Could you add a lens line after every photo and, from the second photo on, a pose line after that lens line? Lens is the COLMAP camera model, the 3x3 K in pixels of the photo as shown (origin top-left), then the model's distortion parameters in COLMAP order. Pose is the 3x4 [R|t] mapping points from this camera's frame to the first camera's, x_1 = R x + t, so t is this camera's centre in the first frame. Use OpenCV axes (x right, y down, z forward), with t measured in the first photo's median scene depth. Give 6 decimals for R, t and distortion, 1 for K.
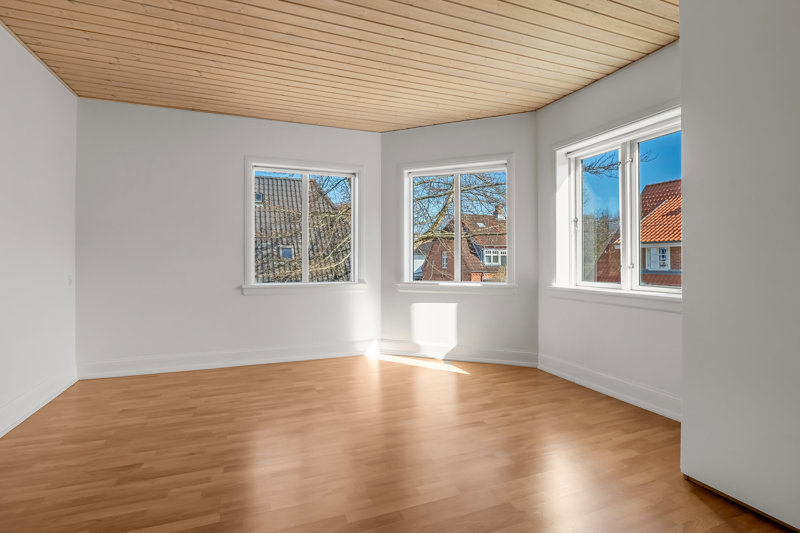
lens RADIAL K [[386.3, 0, 398.7], [0, 386.3, 259.3], [0, 0, 1]] dist [-0.009488, 0.002197]
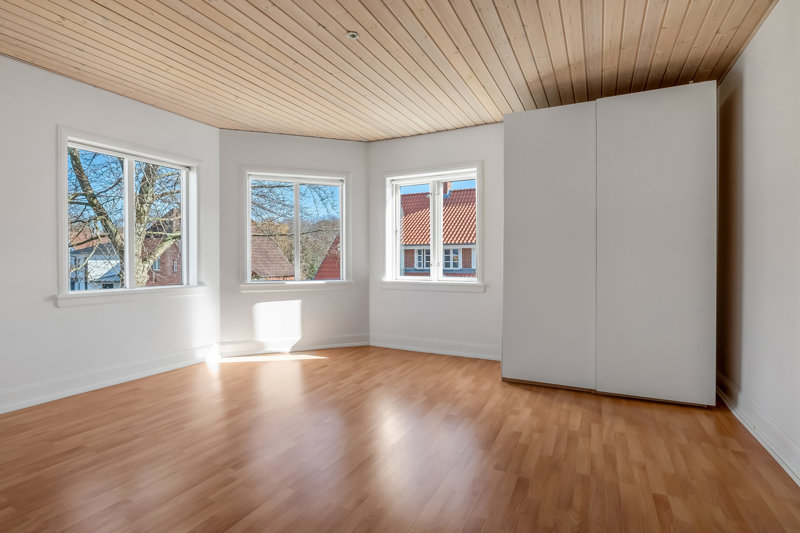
lens RADIAL K [[386.3, 0, 398.4], [0, 386.3, 266.0], [0, 0, 1]] dist [-0.009488, 0.002197]
pose [[0.752412, -0.012285, 0.658578, -0.407257], [0.001097, 0.999848, 0.017397, -0.002368], [-0.658691, -0.012367, 0.752312, -0.021753]]
